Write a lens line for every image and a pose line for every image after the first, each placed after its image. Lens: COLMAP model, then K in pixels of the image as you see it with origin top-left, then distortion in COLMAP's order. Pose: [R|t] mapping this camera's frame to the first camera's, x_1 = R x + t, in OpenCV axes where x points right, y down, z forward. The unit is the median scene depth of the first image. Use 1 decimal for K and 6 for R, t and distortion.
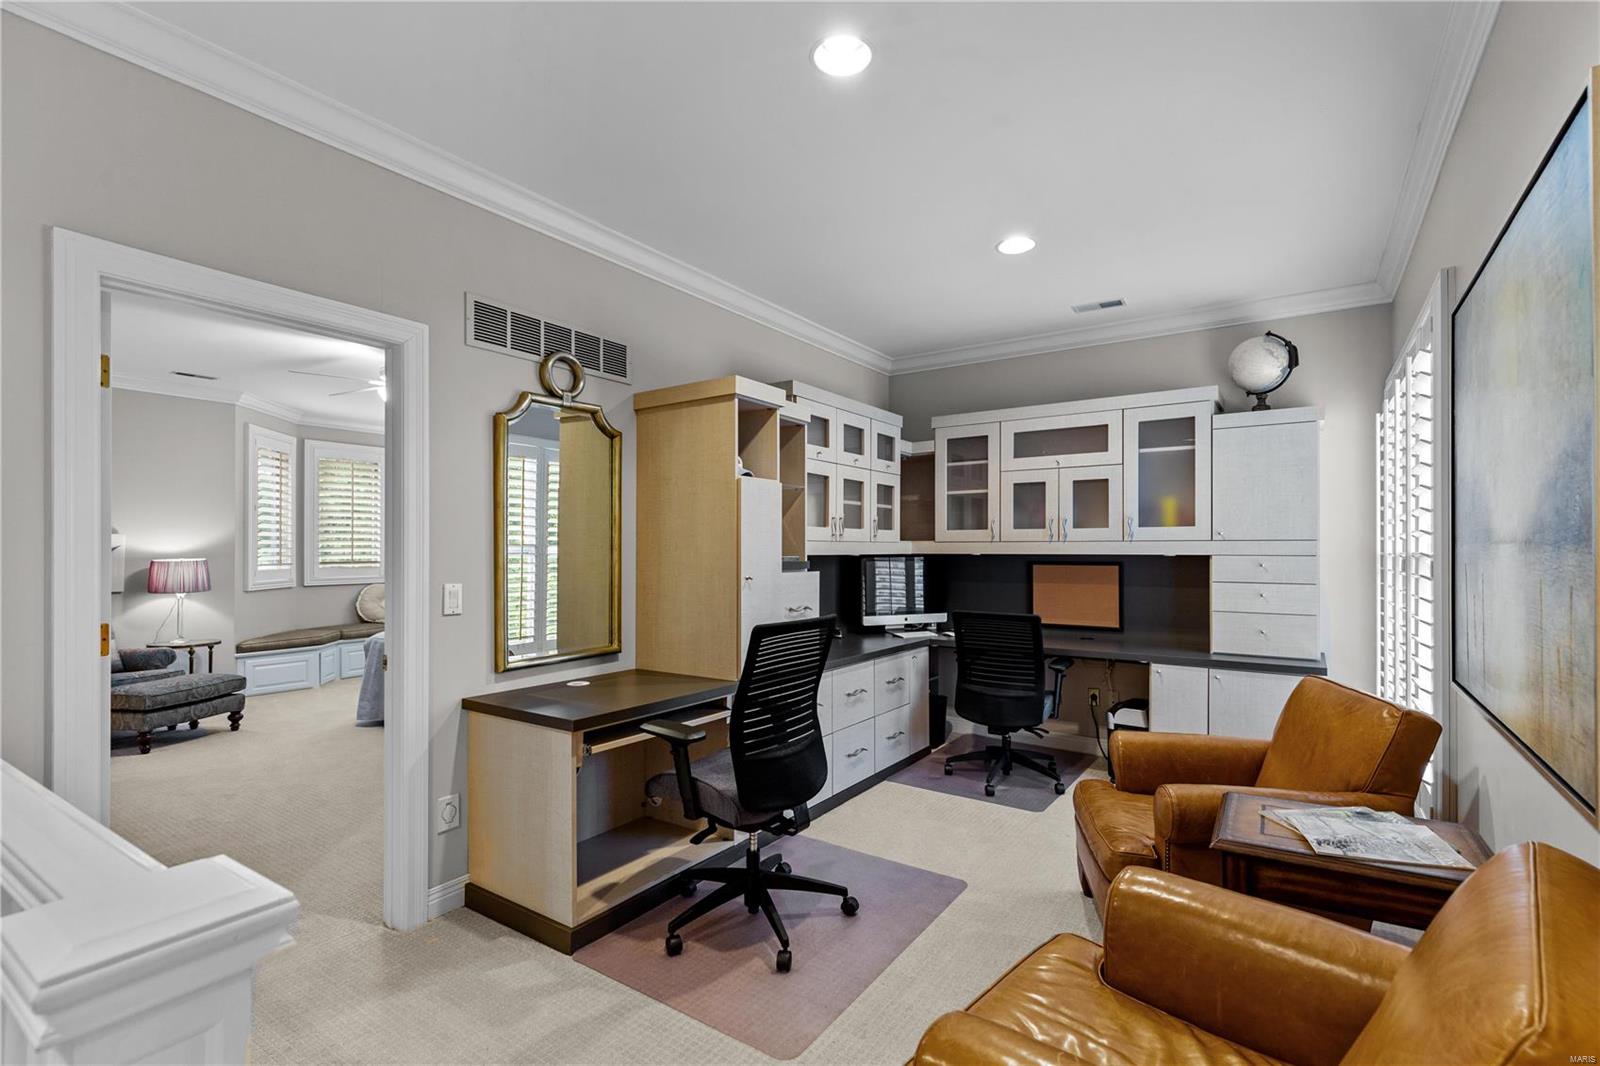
lens RADIAL K [[721.1, 0, 803.6], [0, 721.1, 535.3], [0, 0, 1]] dist [-0.001315, 0.007243]
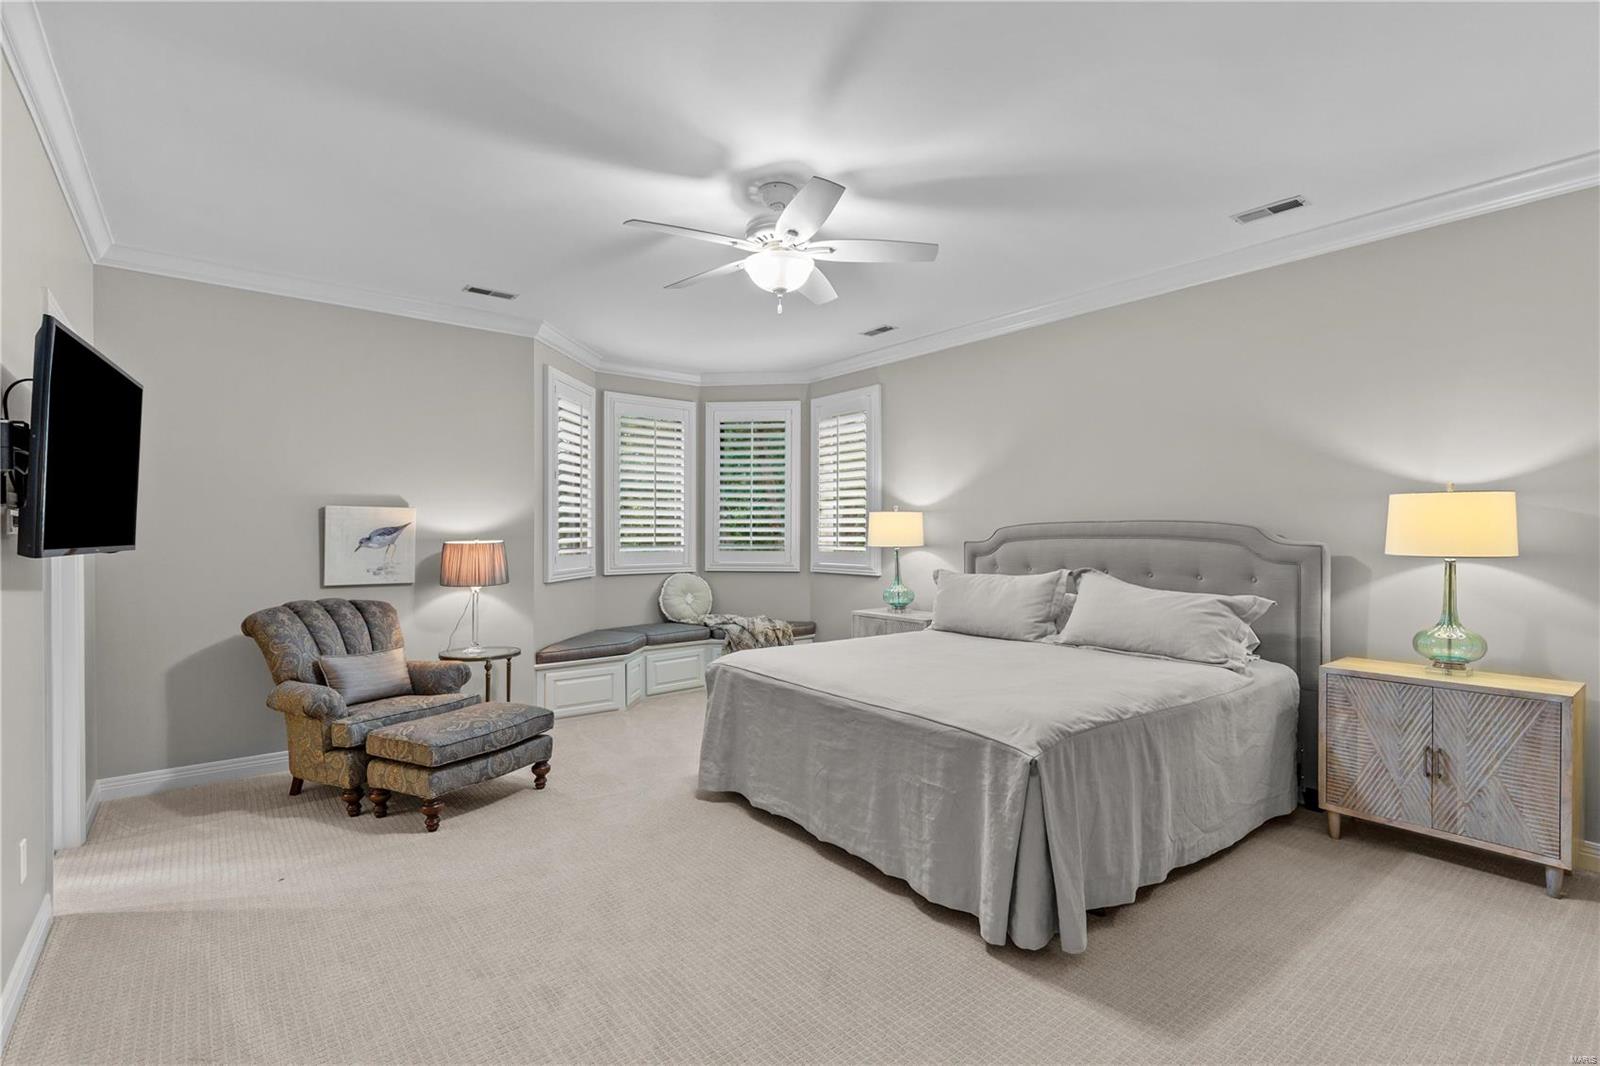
lens RADIAL K [[736.7, 0, 808.4], [0, 736.7, 518.6], [0, 0, 1]] dist [0.000935, 0.000120]
pose [[0.958074, -0.005088, -0.286476, -0.316507], [0.004890, 0.999987, -0.001409, 0.013008], [0.286480, -0.000051, 0.958086, 0.372886]]
